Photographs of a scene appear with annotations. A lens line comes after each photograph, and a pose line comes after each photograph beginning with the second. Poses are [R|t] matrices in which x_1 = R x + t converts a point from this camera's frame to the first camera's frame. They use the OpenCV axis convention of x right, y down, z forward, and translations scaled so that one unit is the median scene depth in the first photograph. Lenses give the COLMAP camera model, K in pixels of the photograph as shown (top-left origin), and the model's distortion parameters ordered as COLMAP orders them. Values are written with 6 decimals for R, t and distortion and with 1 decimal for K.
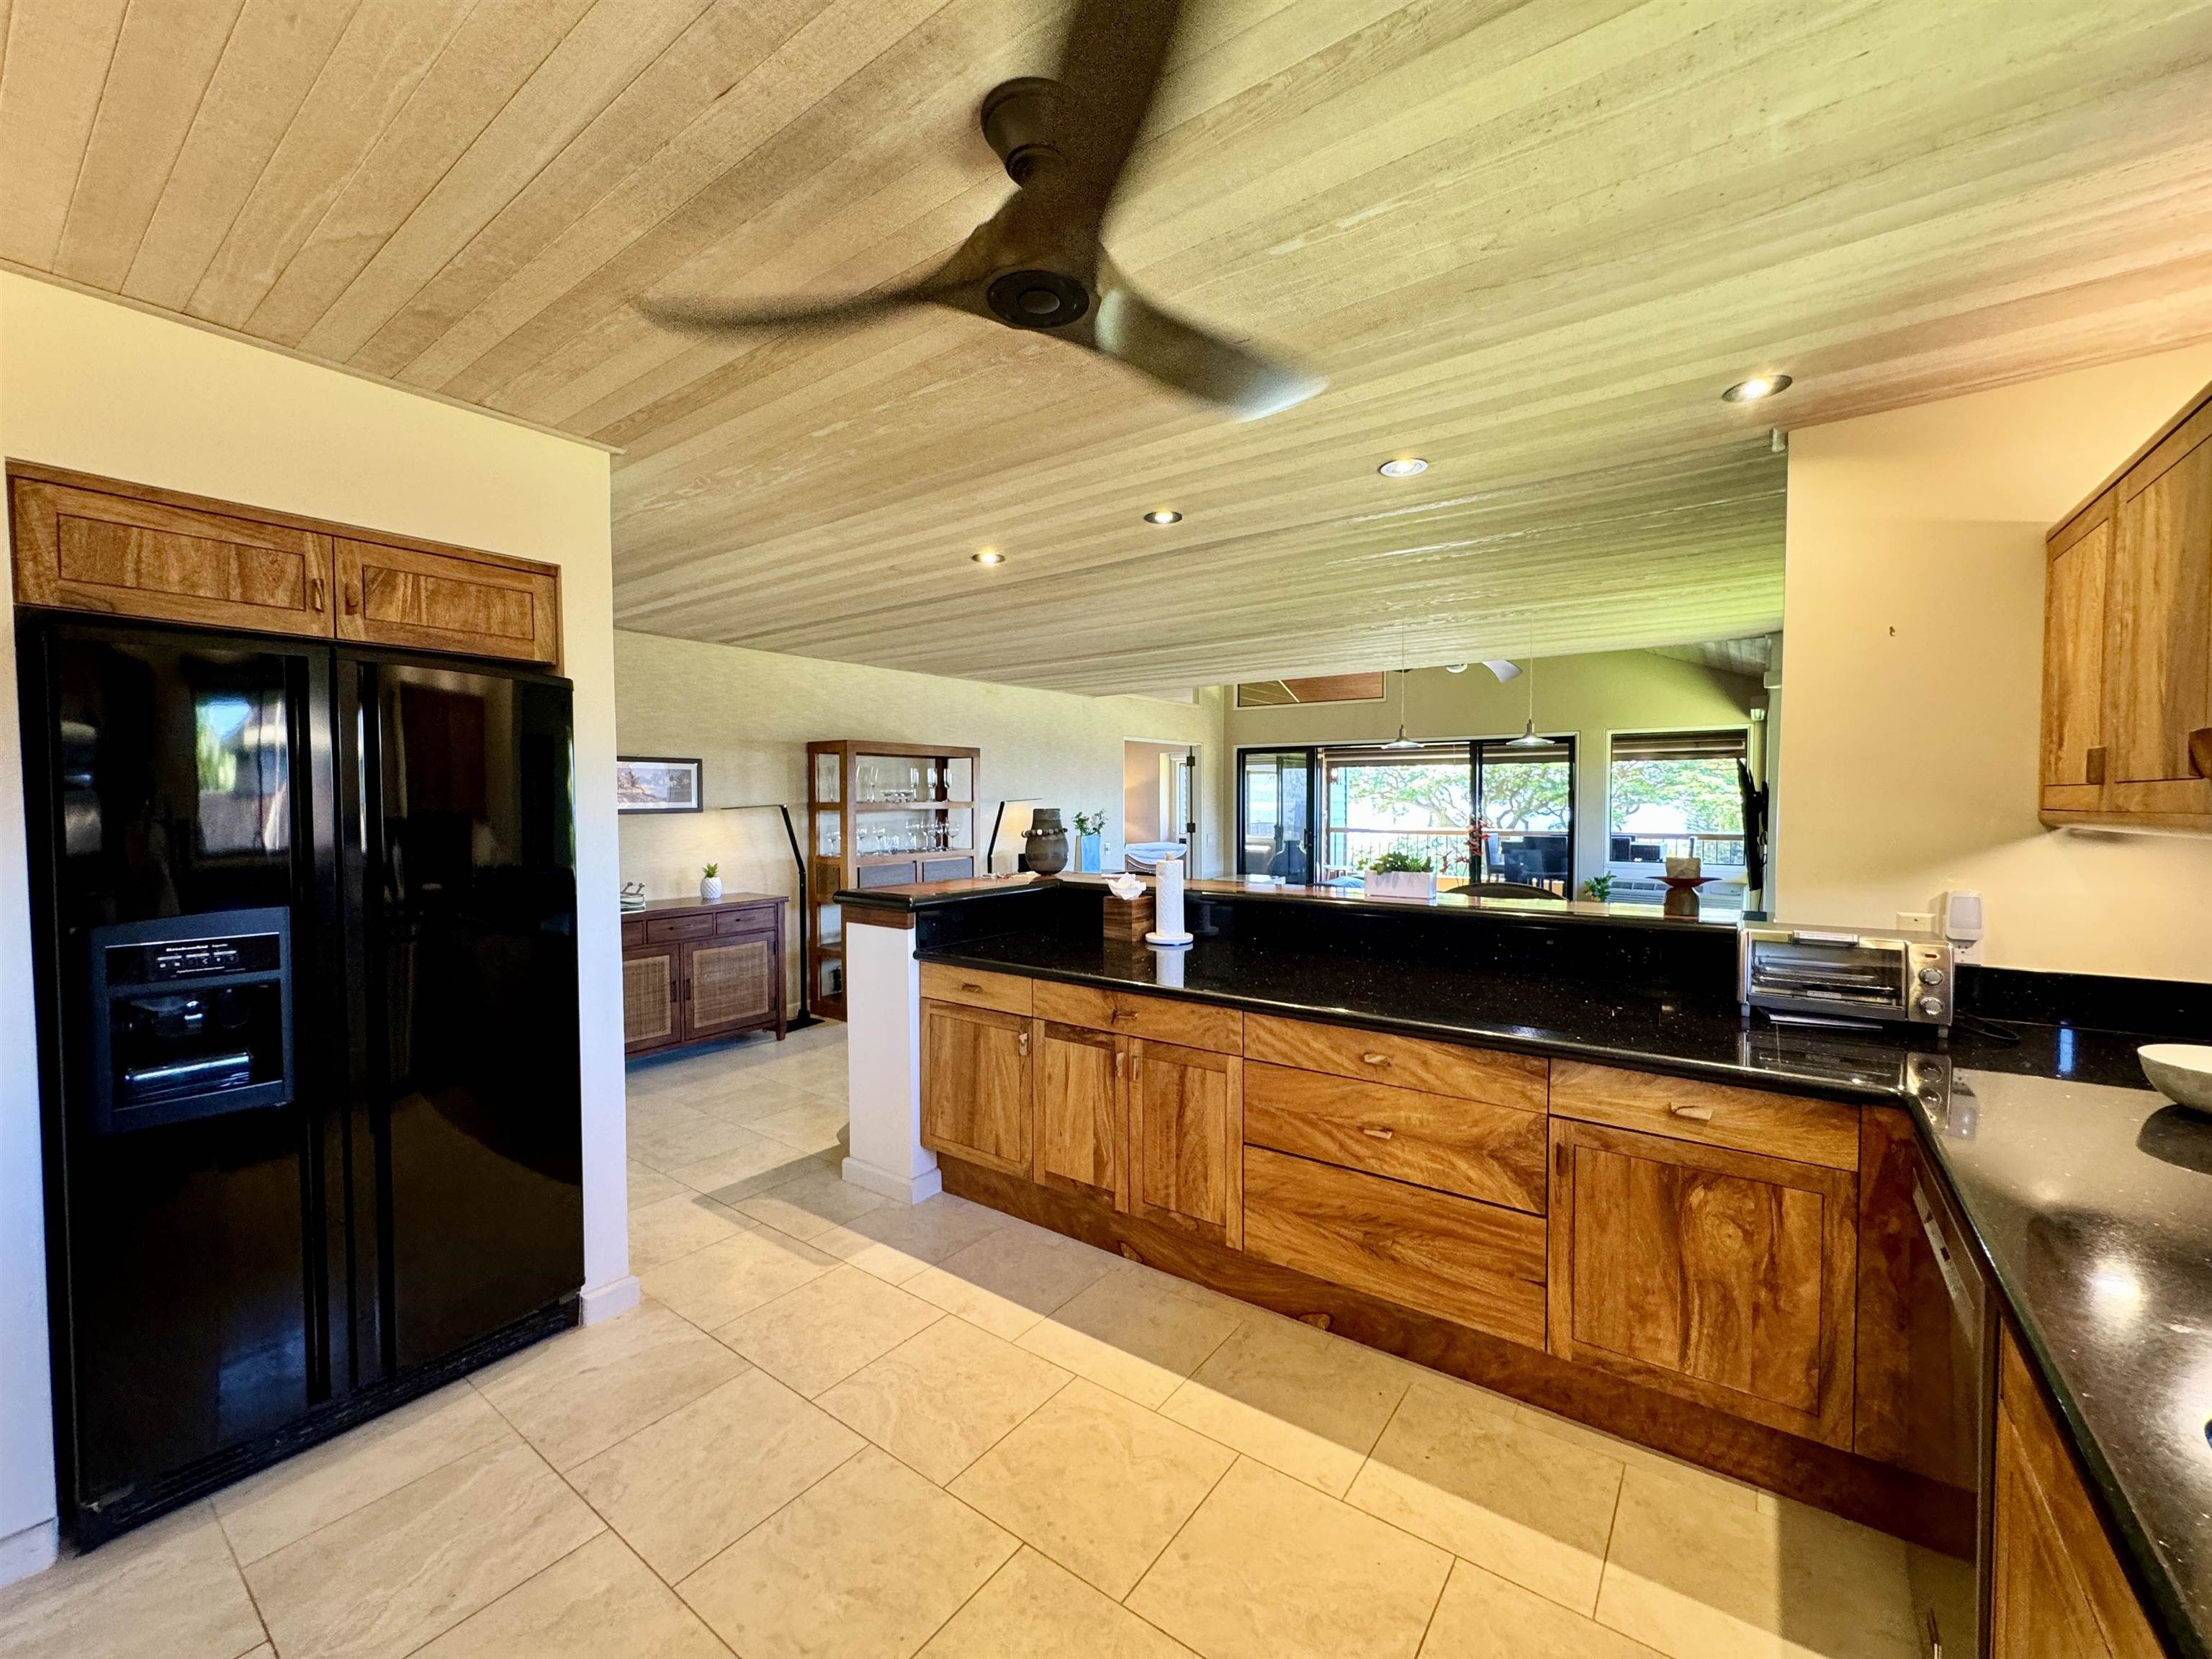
lens RADIAL K [[886.6, 0, 1107.8], [0, 886.6, 829.6], [0, 0, 1]] dist [-0.003226, 0.000539]
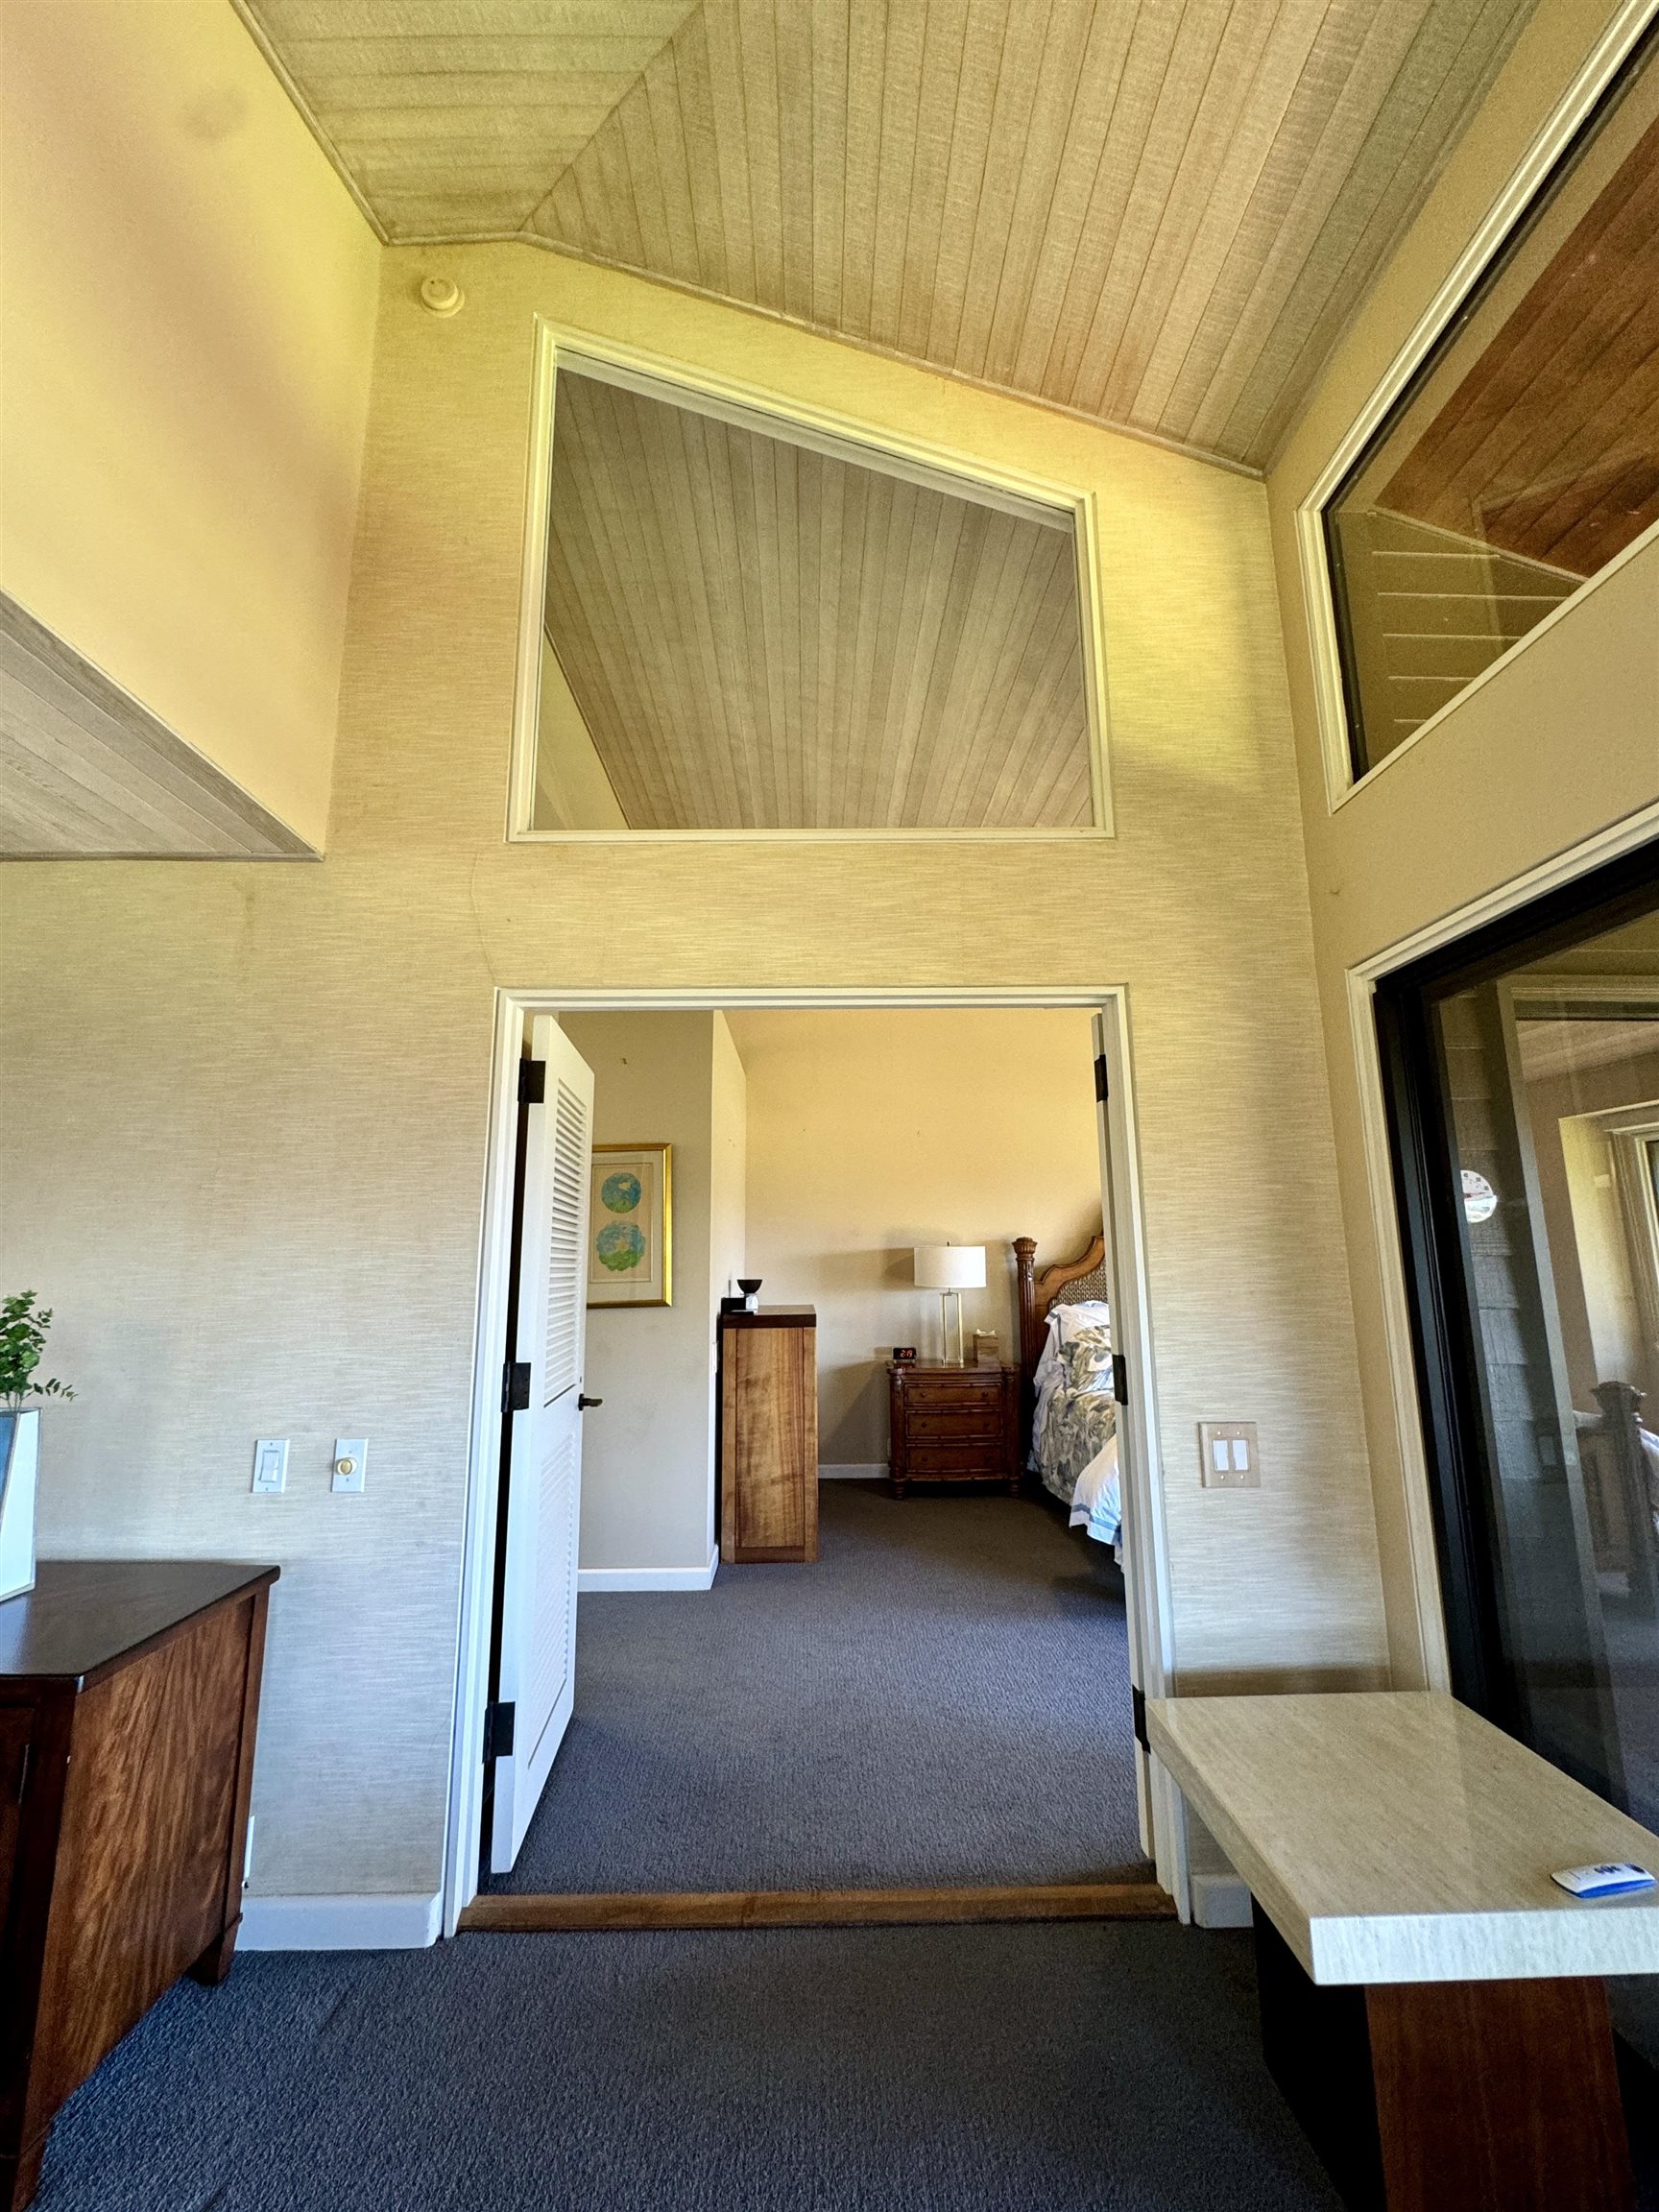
lens RADIAL K [[888.5, 0, 831.2], [0, 888.5, 1111.3], [0, 0, 1]] dist [-0.001462, -0.000059]
pose [[0.604386, -0.136115, -0.784978, 0.694252], [-0.022565, 0.981977, -0.187648, -0.072918], [0.796372, 0.131125, 0.590421, 2.452976]]
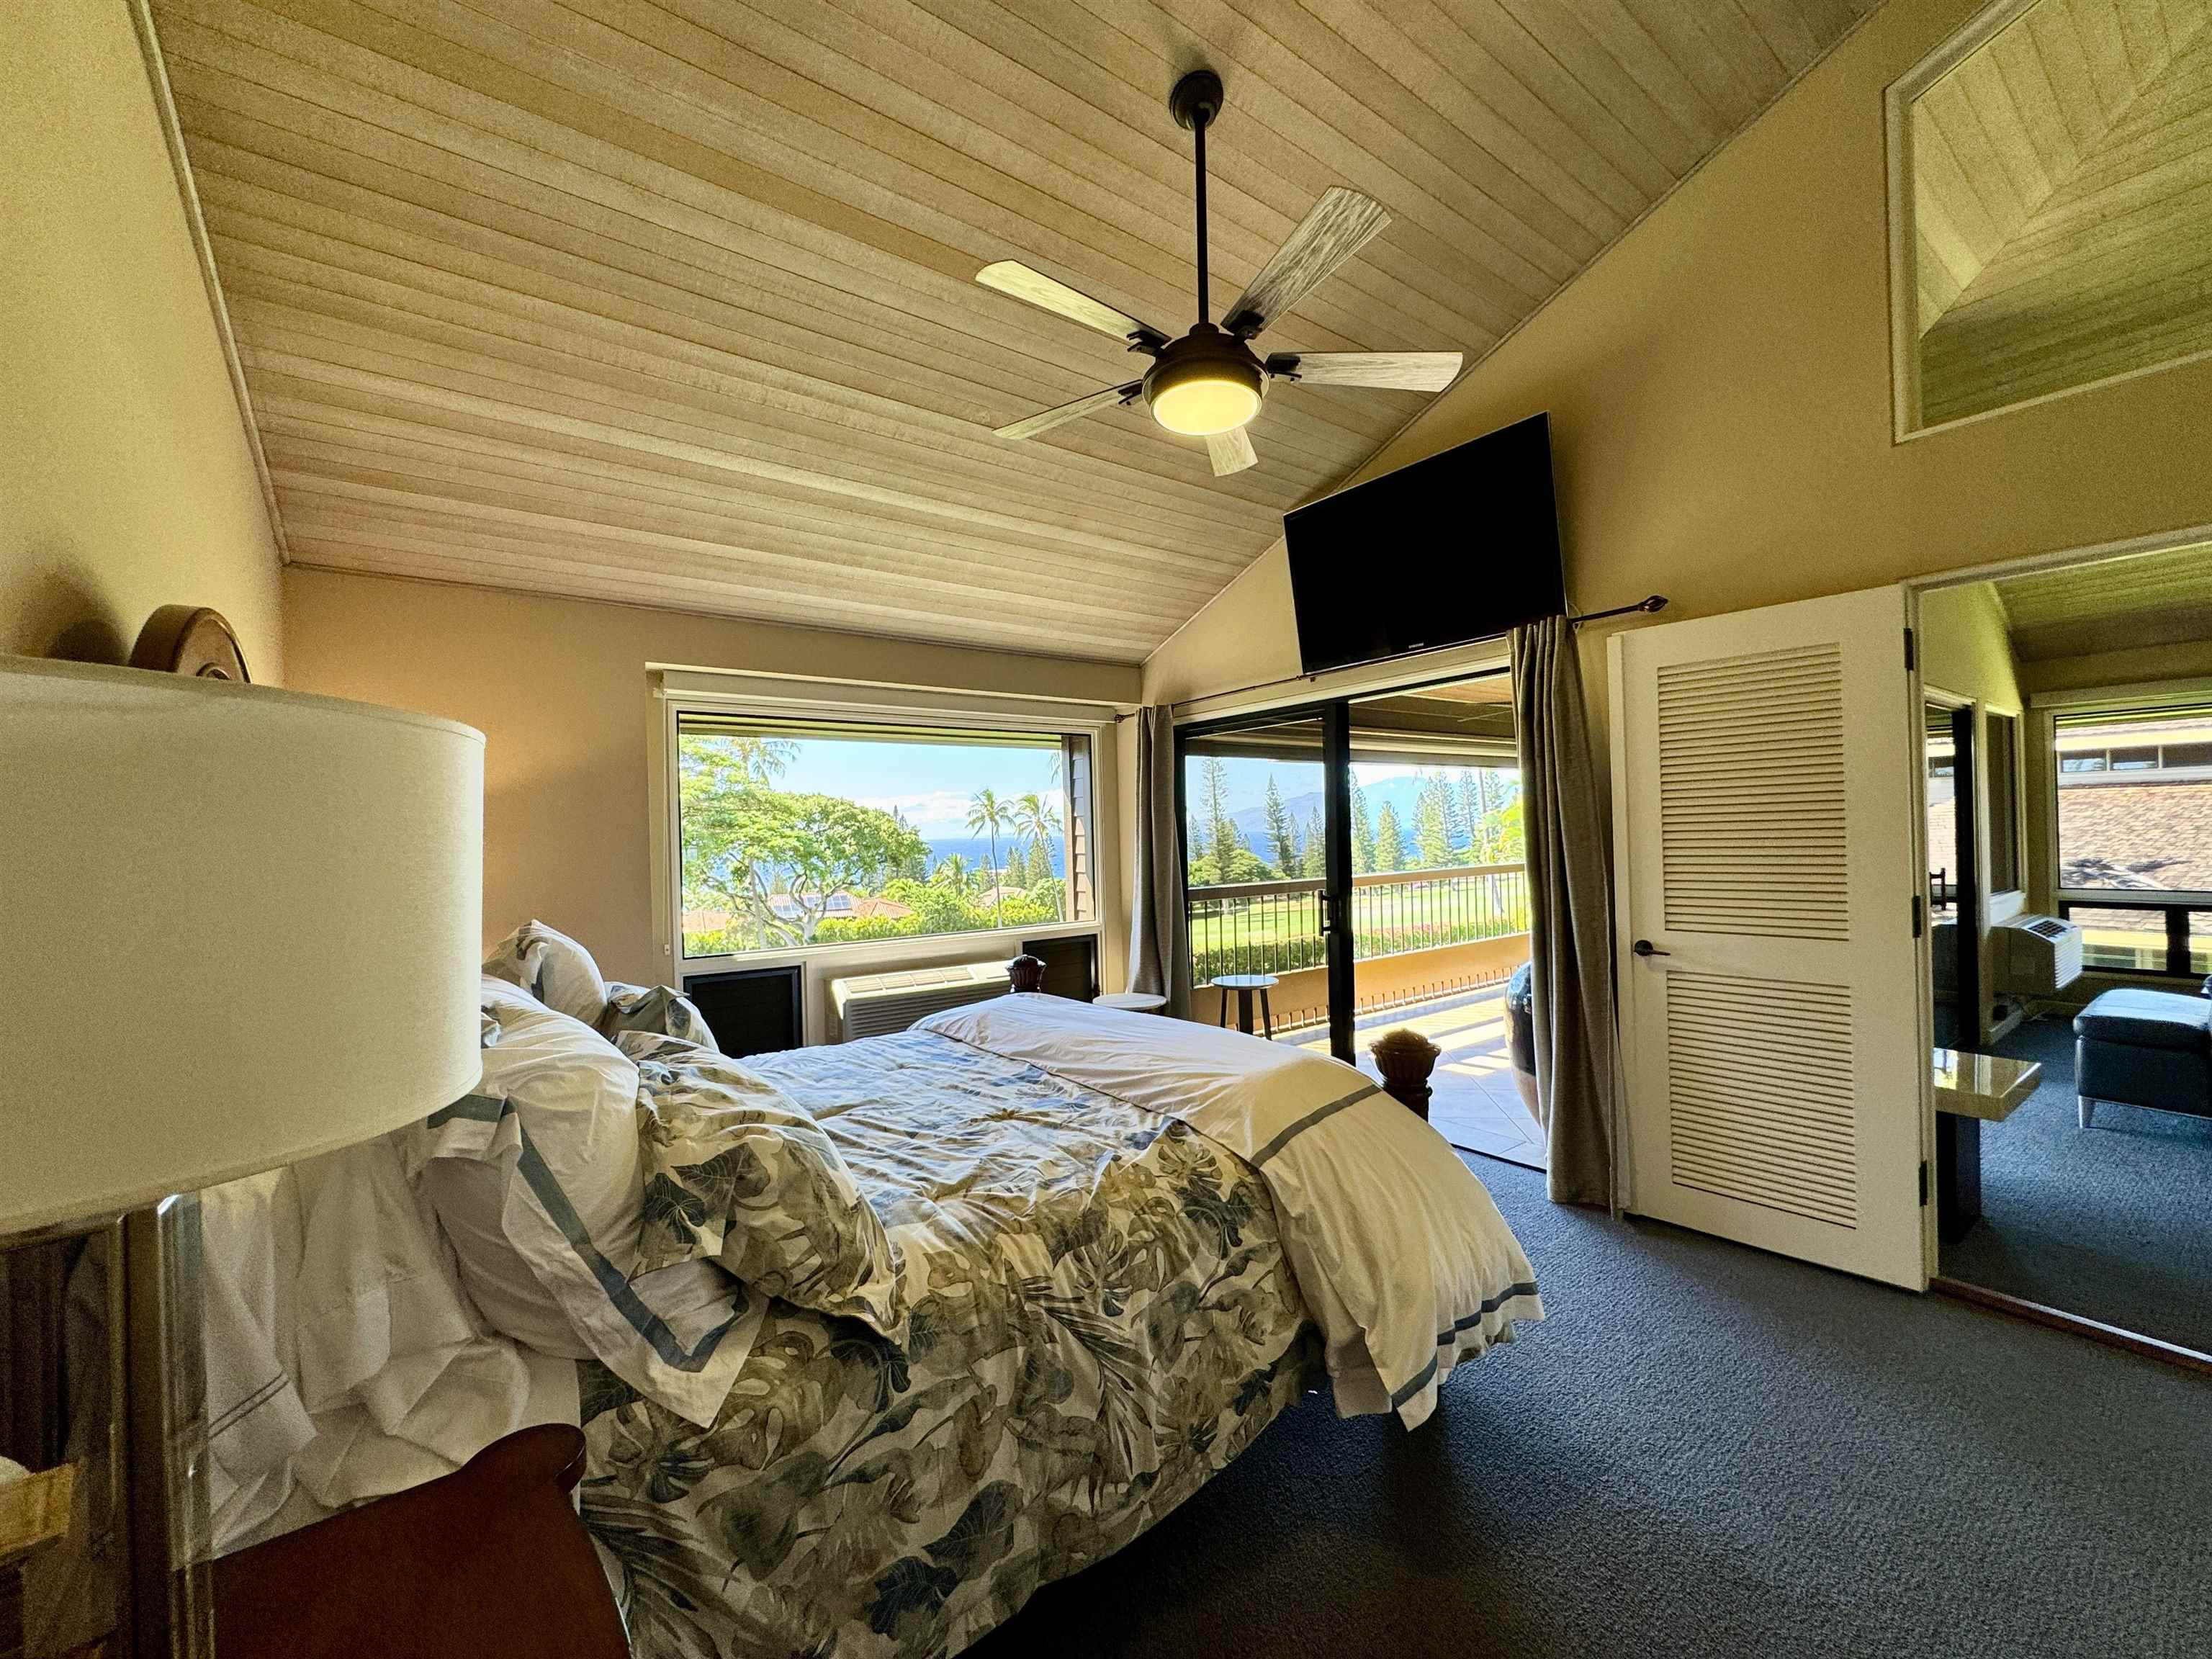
lens RADIAL K [[886.6, 0, 1107.8], [0, 886.6, 829.6], [0, 0, 1]] dist [-0.003226, 0.000539]
pose [[0.306071, -0.002476, 0.952005, -0.636051], [0.058156, 0.998178, -0.016101, -0.108287], [-0.950231, 0.060293, 0.305657, 3.447590]]
